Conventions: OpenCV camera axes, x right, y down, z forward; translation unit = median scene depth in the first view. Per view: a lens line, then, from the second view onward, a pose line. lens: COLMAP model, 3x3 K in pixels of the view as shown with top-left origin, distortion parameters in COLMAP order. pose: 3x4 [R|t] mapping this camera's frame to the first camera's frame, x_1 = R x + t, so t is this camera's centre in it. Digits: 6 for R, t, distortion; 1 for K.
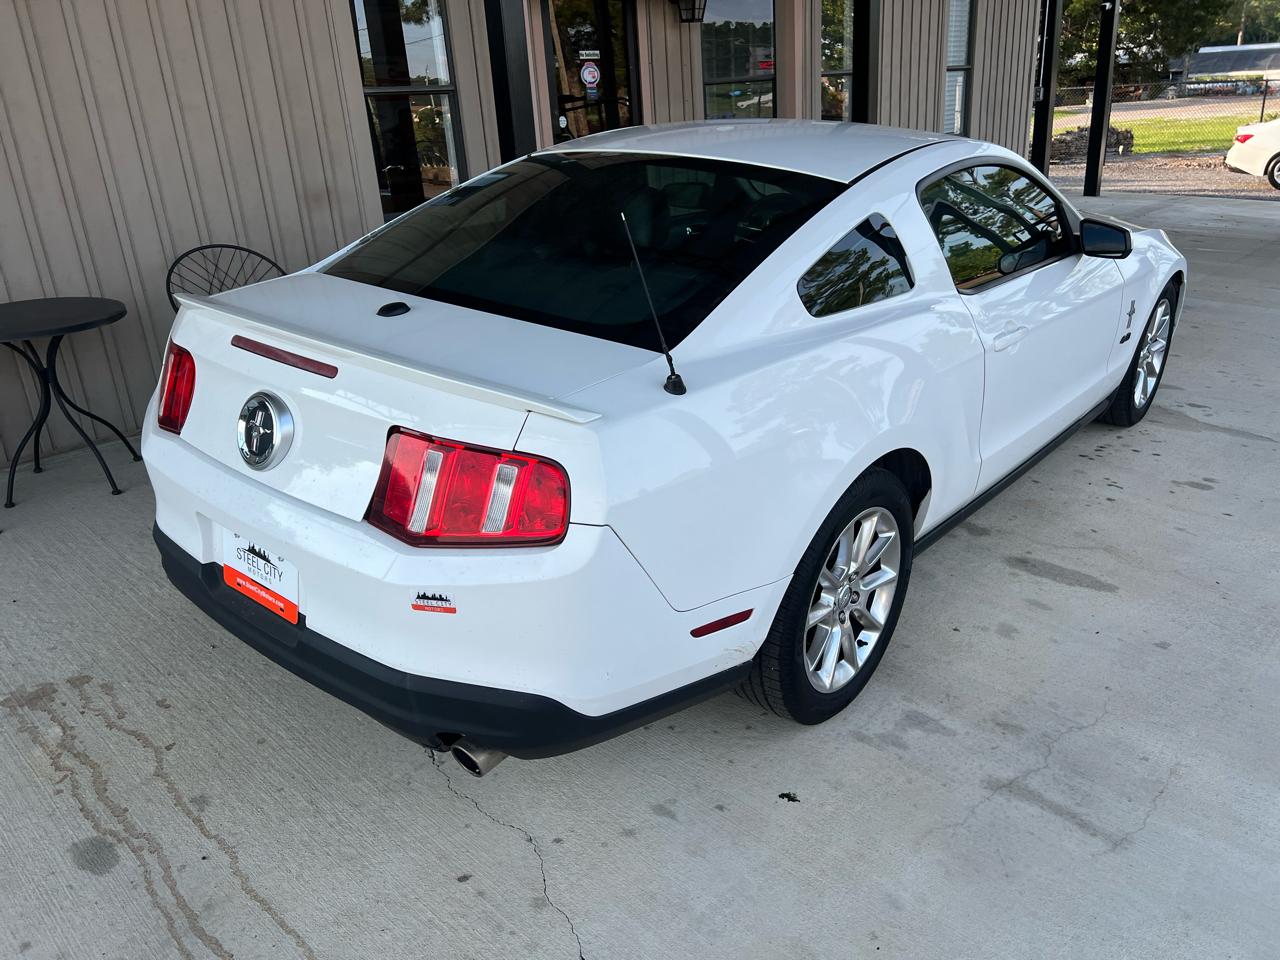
lens RADIAL K [[962.6, 0, 645.9], [0, 962.6, 477.2], [0, 0, 1]] dist [0.055912, -0.064214]
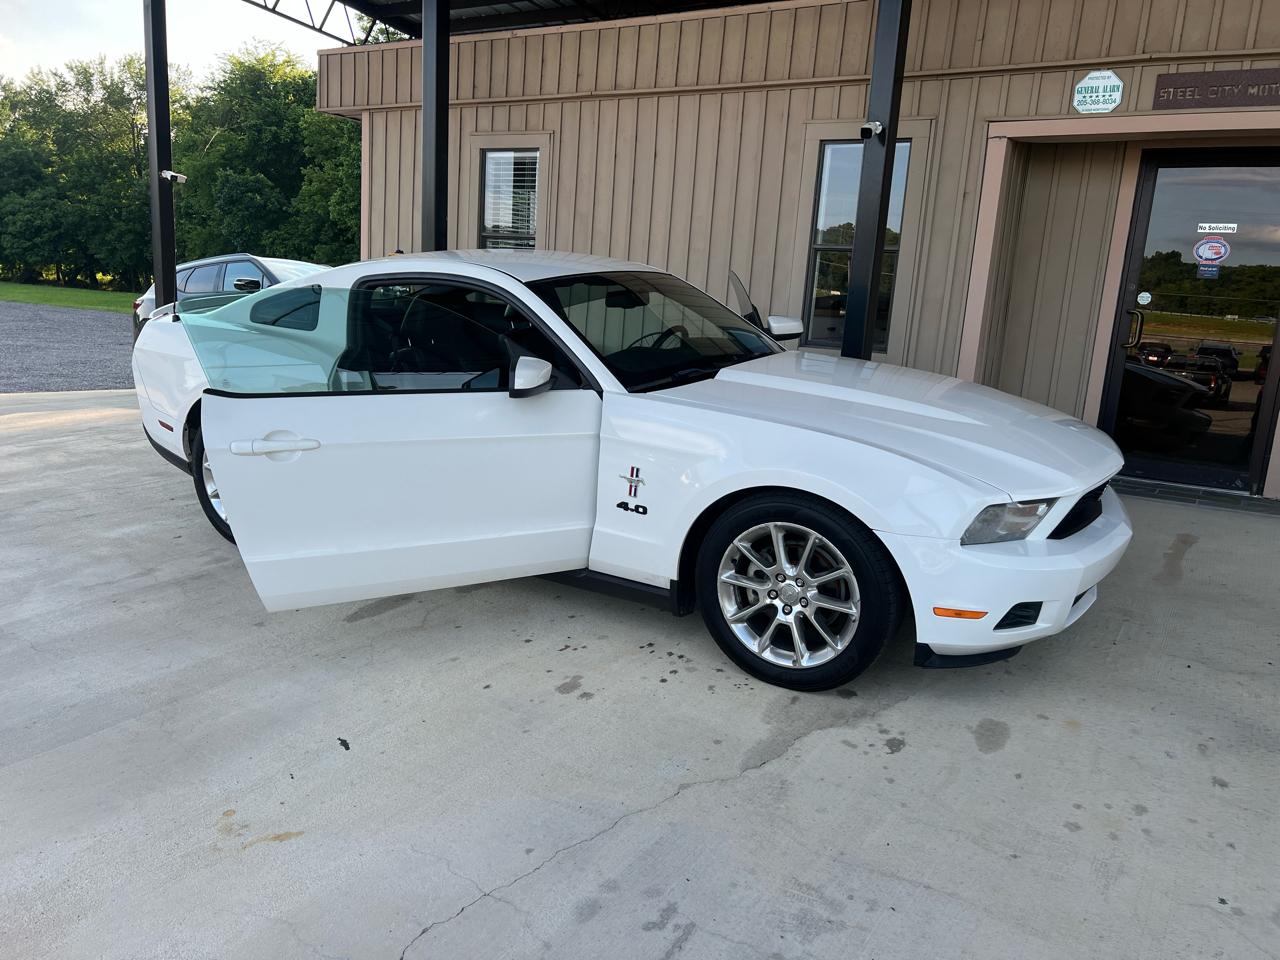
lens RADIAL K [[976.8, 0, 640.0], [0, 976.8, 480.0], [0, 0, 1]] dist [0.054183, -0.063813]
pose [[0.154785, 0.249572, -0.955906, 2.228474], [-0.423879, 0.890761, 0.163927, -0.520792], [0.892395, 0.379814, 0.243664, 1.312736]]
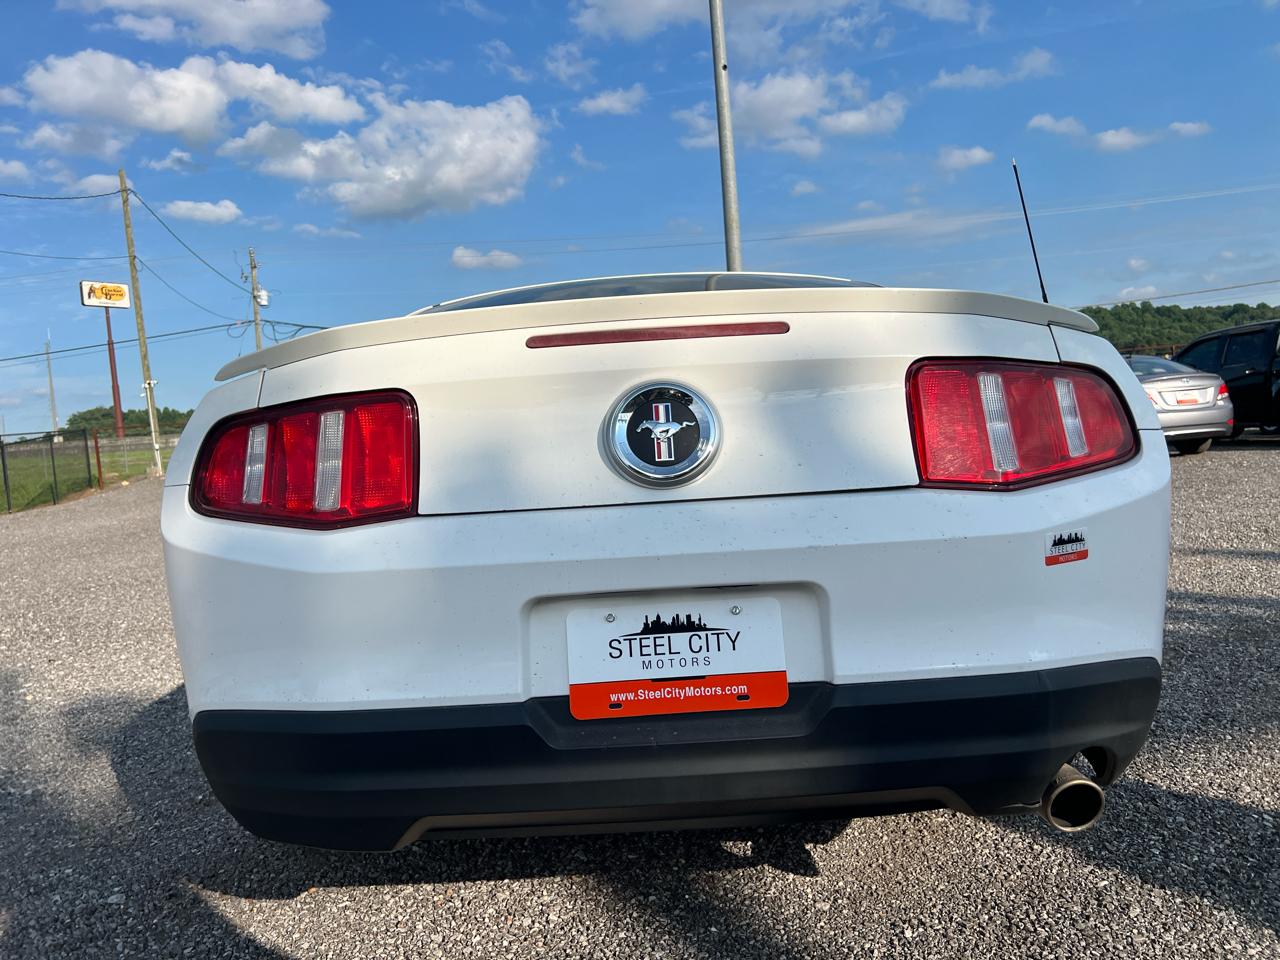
lens RADIAL K [[966.1, 0, 645.0], [0, 966.1, 478.1], [0, 0, 1]] dist [0.049604, -0.057566]
pose [[0.767853, -0.058201, 0.637977, -0.757626], [0.305287, 0.908758, -0.284532, 0.154233], [-0.563206, 0.413245, 0.715561, 0.480745]]
